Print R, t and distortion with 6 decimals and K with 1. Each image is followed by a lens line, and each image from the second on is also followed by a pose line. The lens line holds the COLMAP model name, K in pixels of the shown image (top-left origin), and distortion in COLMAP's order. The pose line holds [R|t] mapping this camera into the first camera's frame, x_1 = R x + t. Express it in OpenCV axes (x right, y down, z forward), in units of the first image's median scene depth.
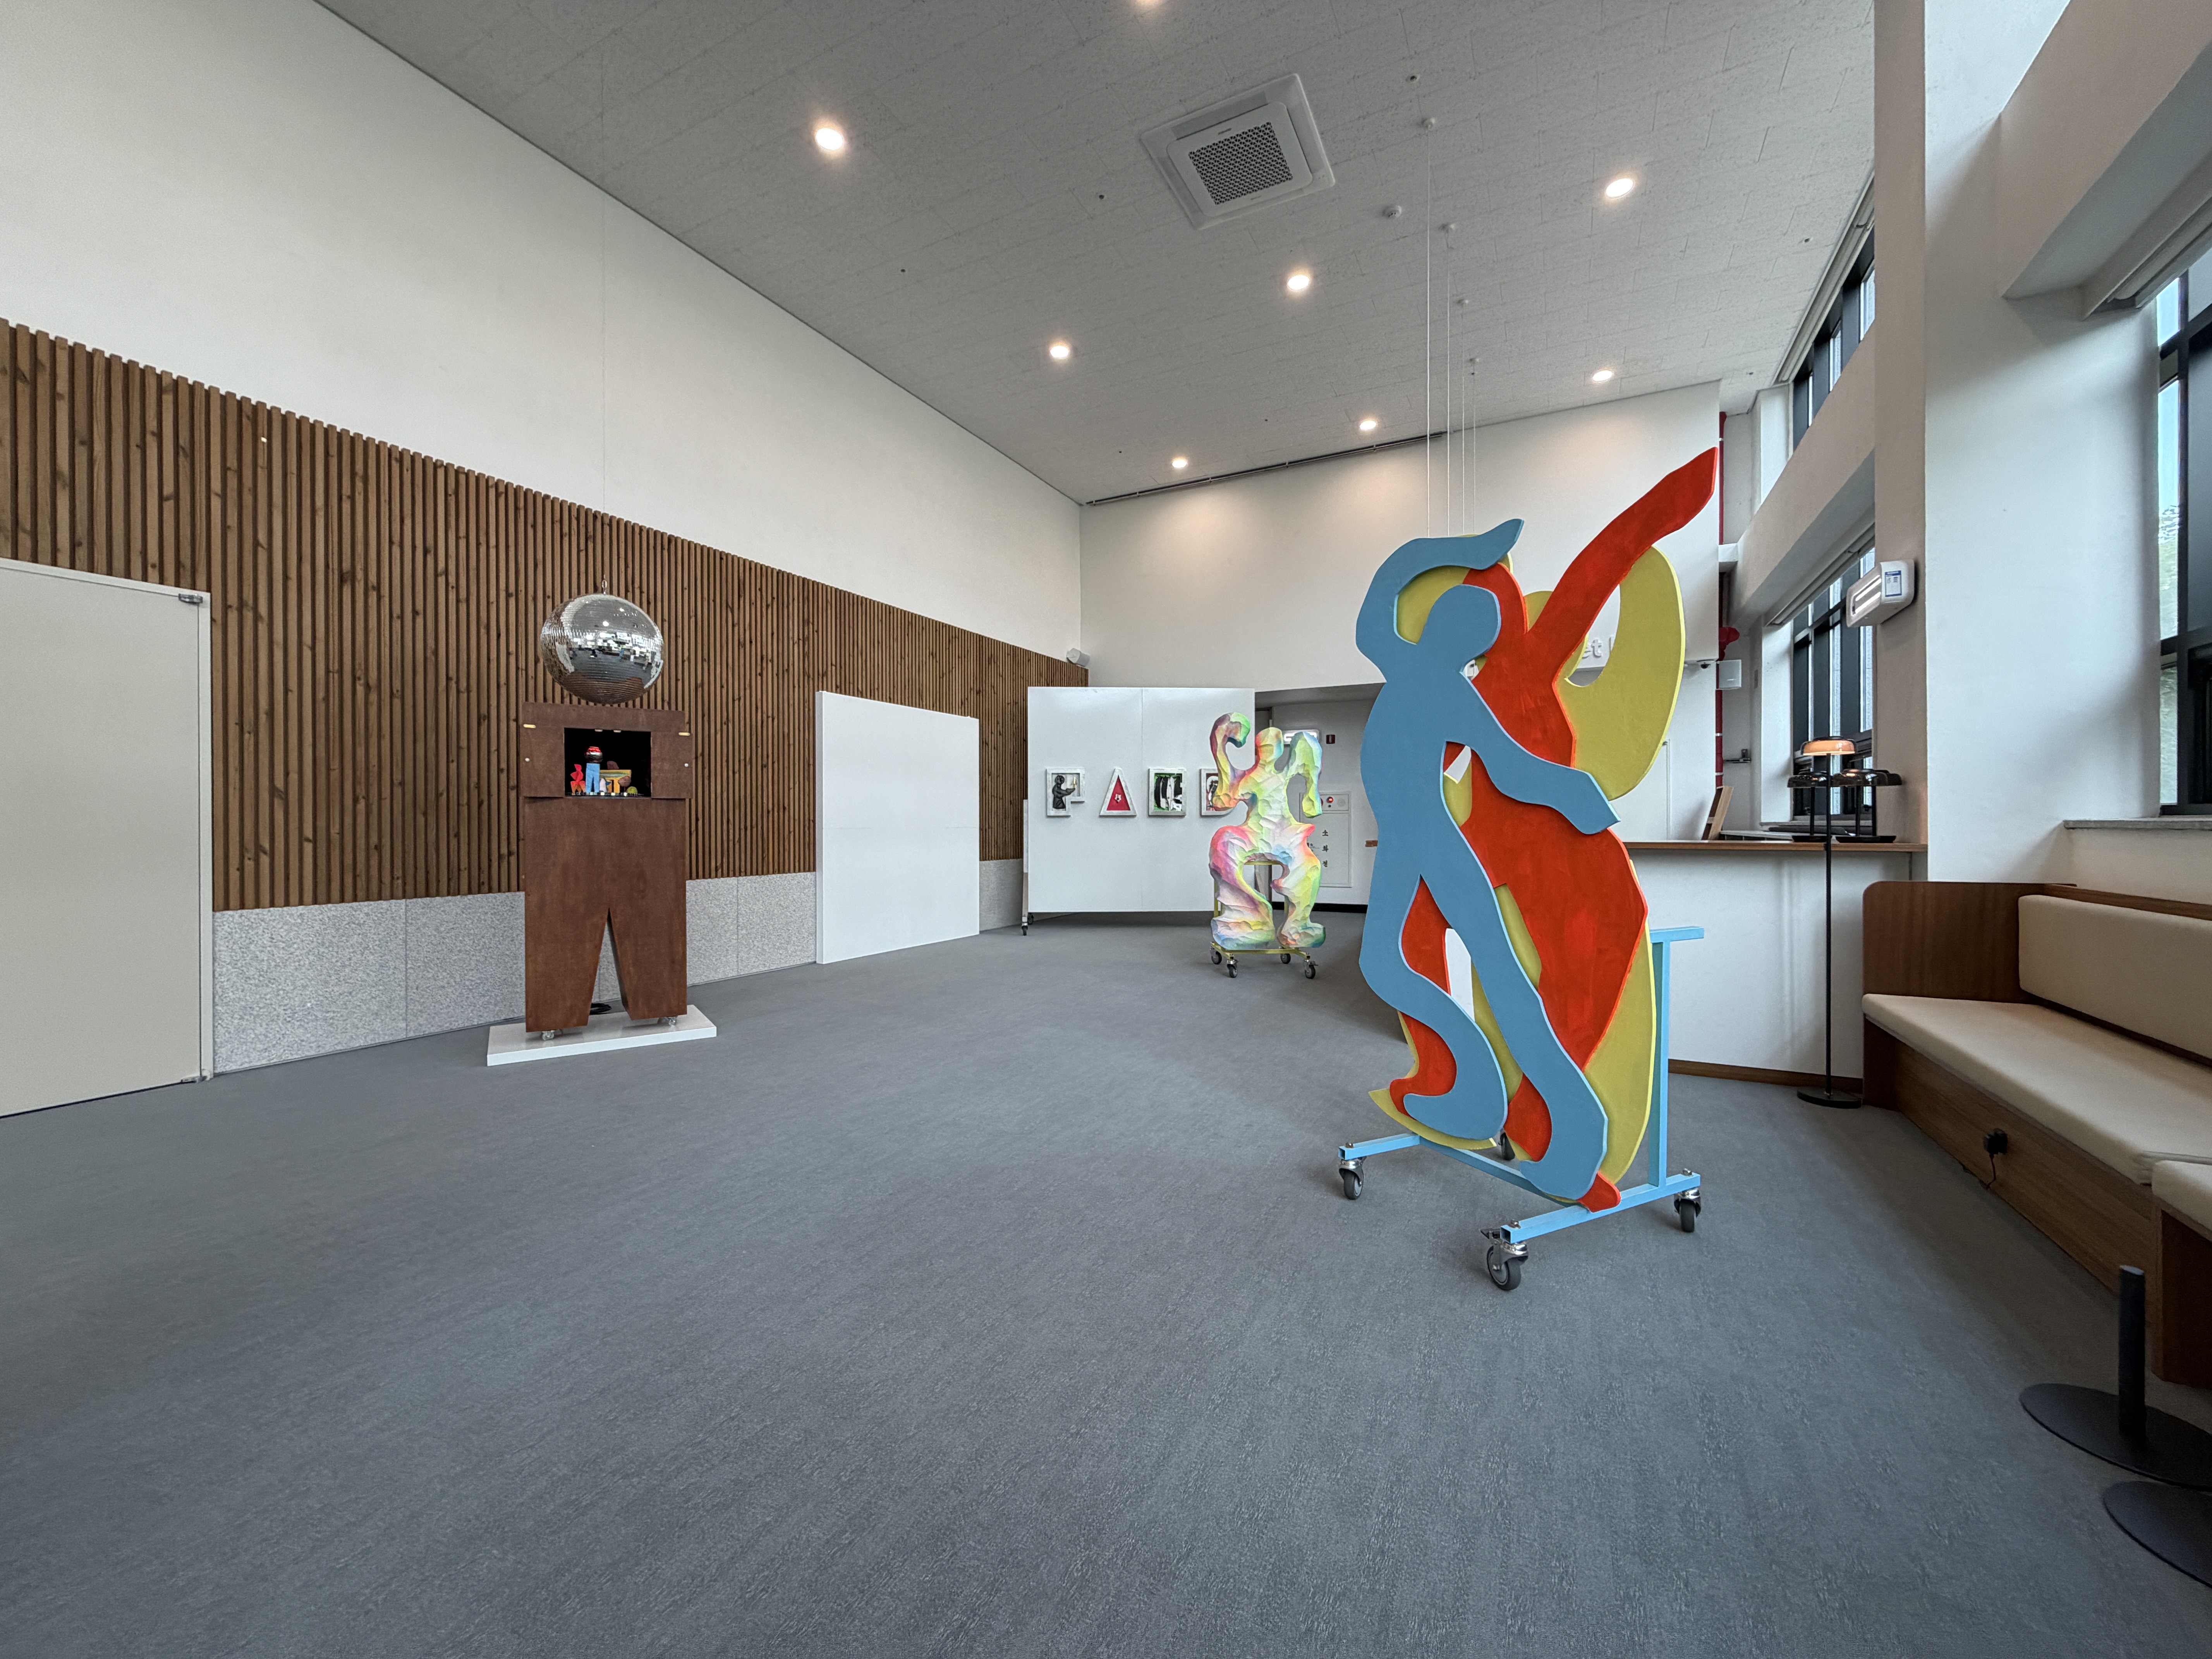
lens RADIAL K [[890.9, 0, 1106.0], [0, 890.9, 829.5], [0, 0, 1]] dist [-0.016995, 0.009563]
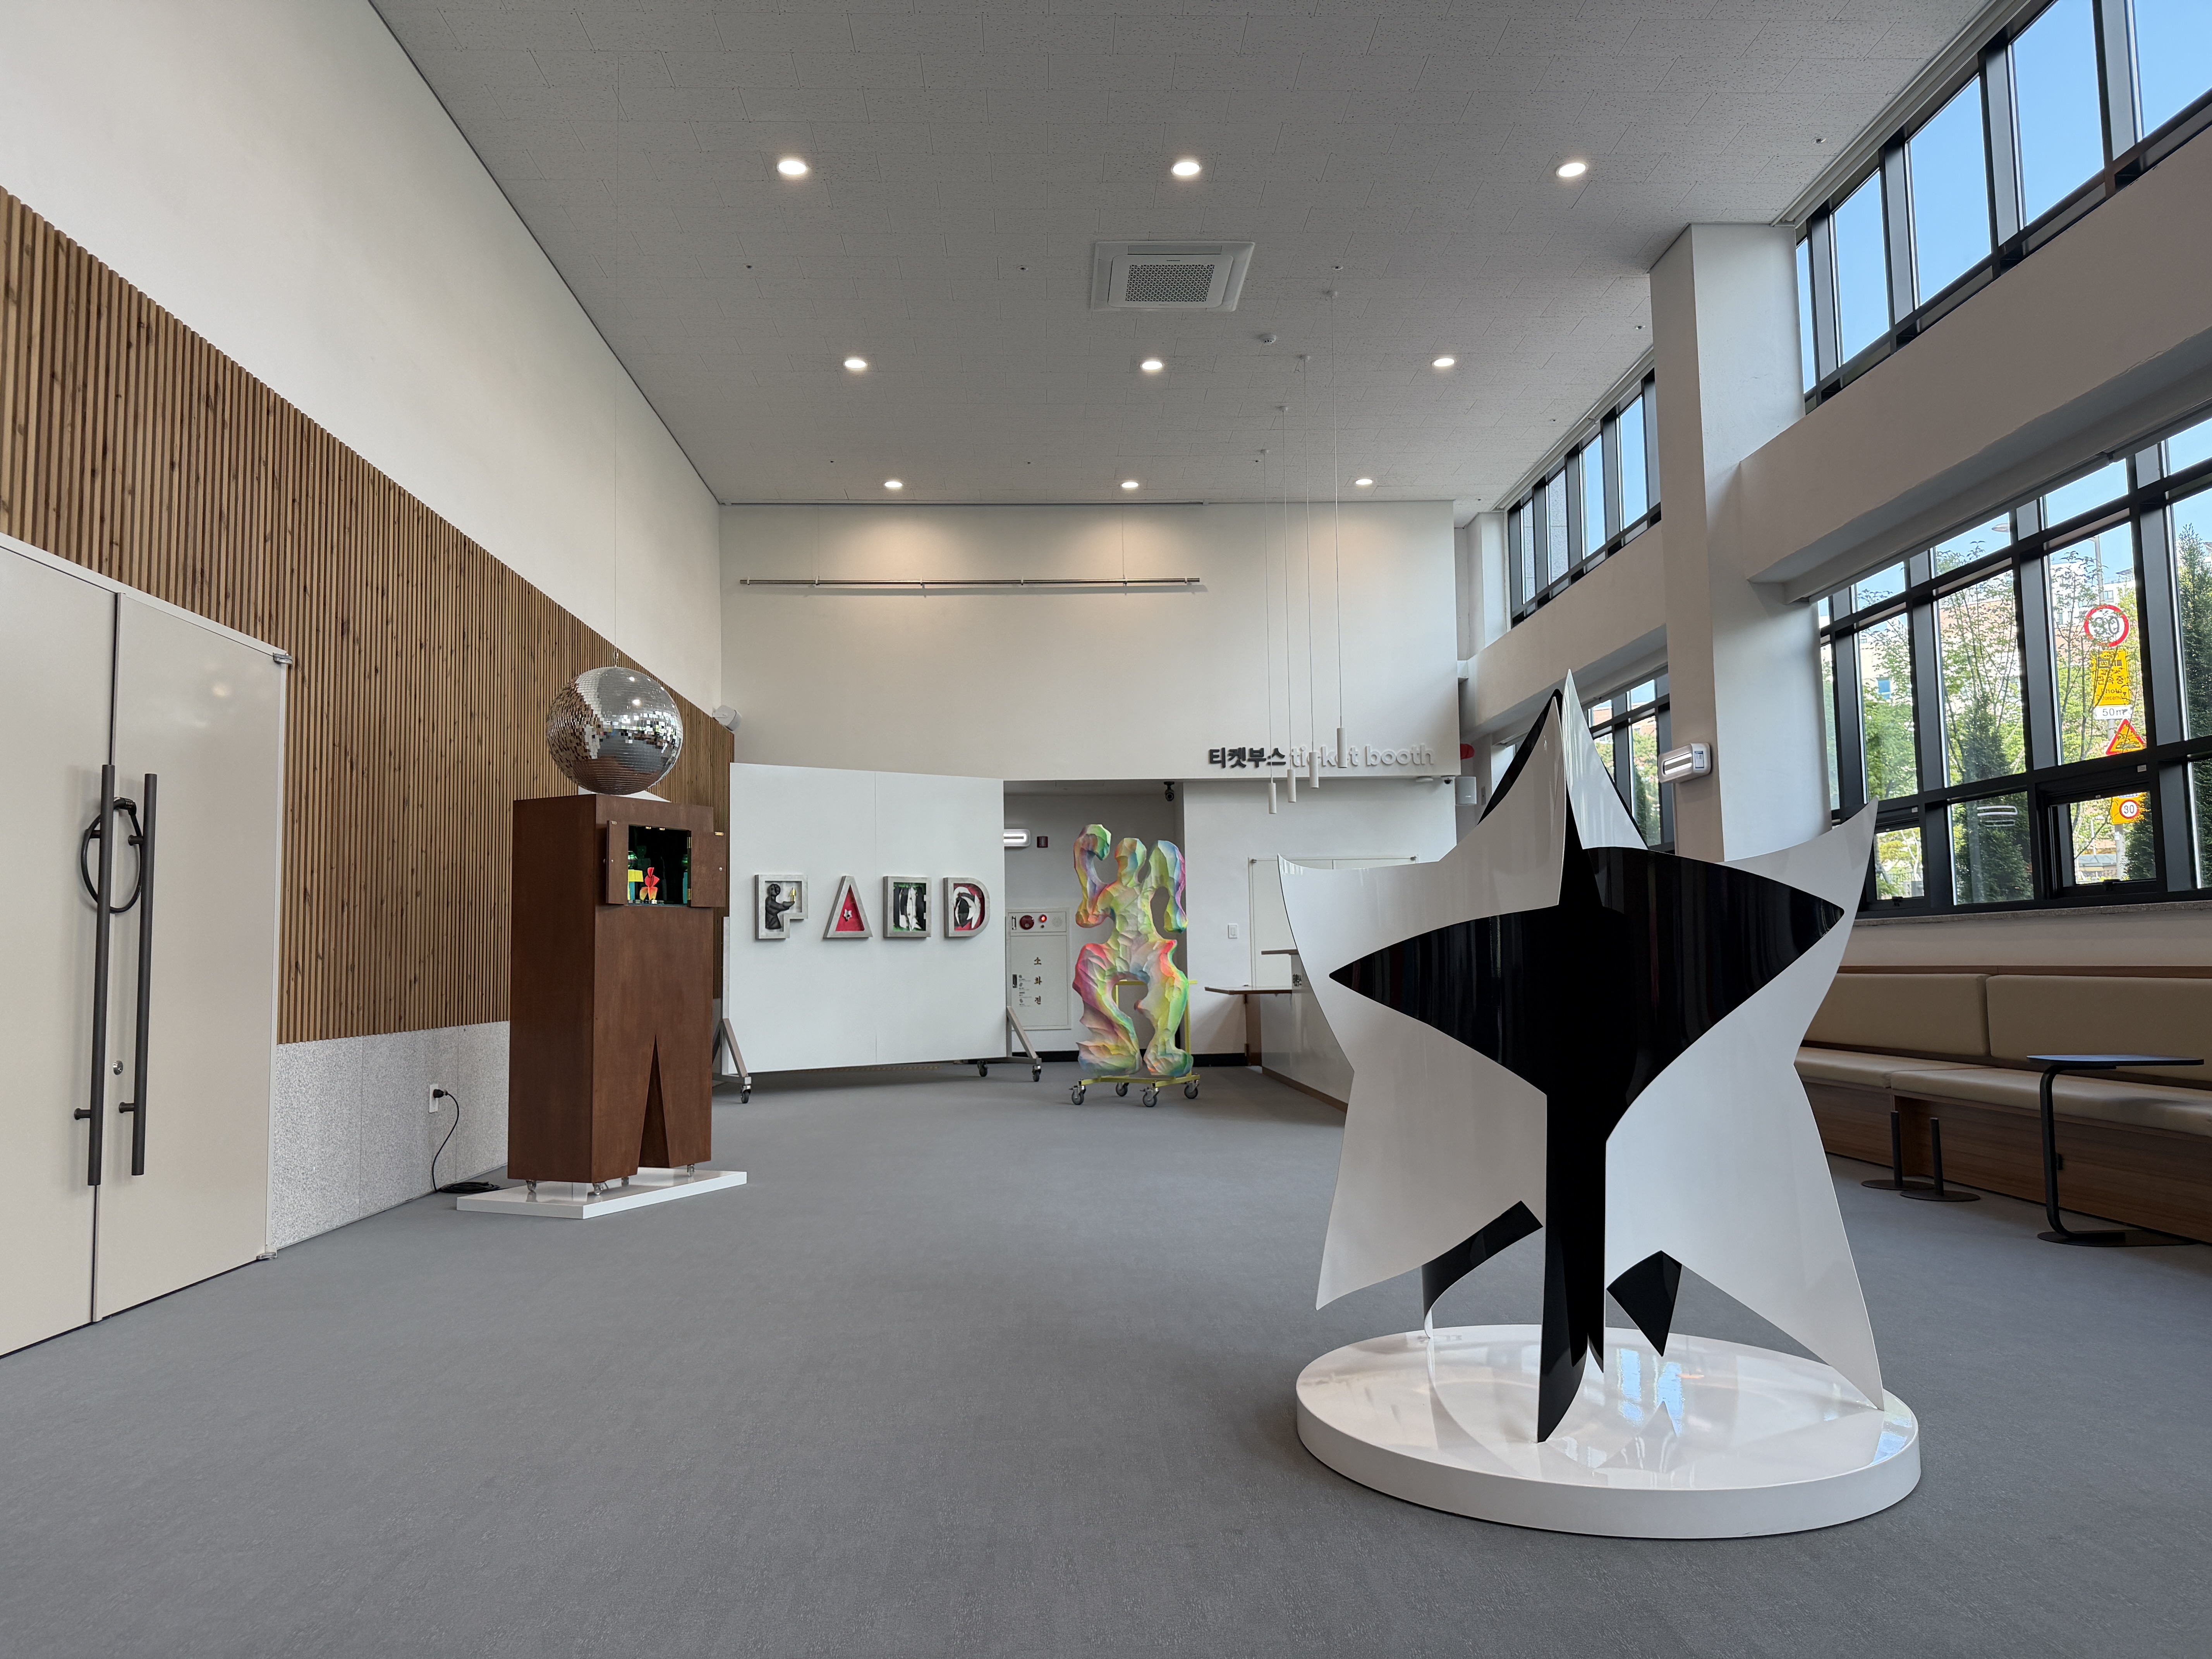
lens RADIAL K [[1581.1, 0, 1106.0], [0, 1581.1, 829.5], [0, 0, 1]] dist [0.078978, -0.002782]
pose [[0.861014, 0.031011, 0.507635, -0.489423], [0.018107, 0.995637, -0.091535, 0.020396], [-0.508259, 0.088005, 0.856696, -0.280218]]
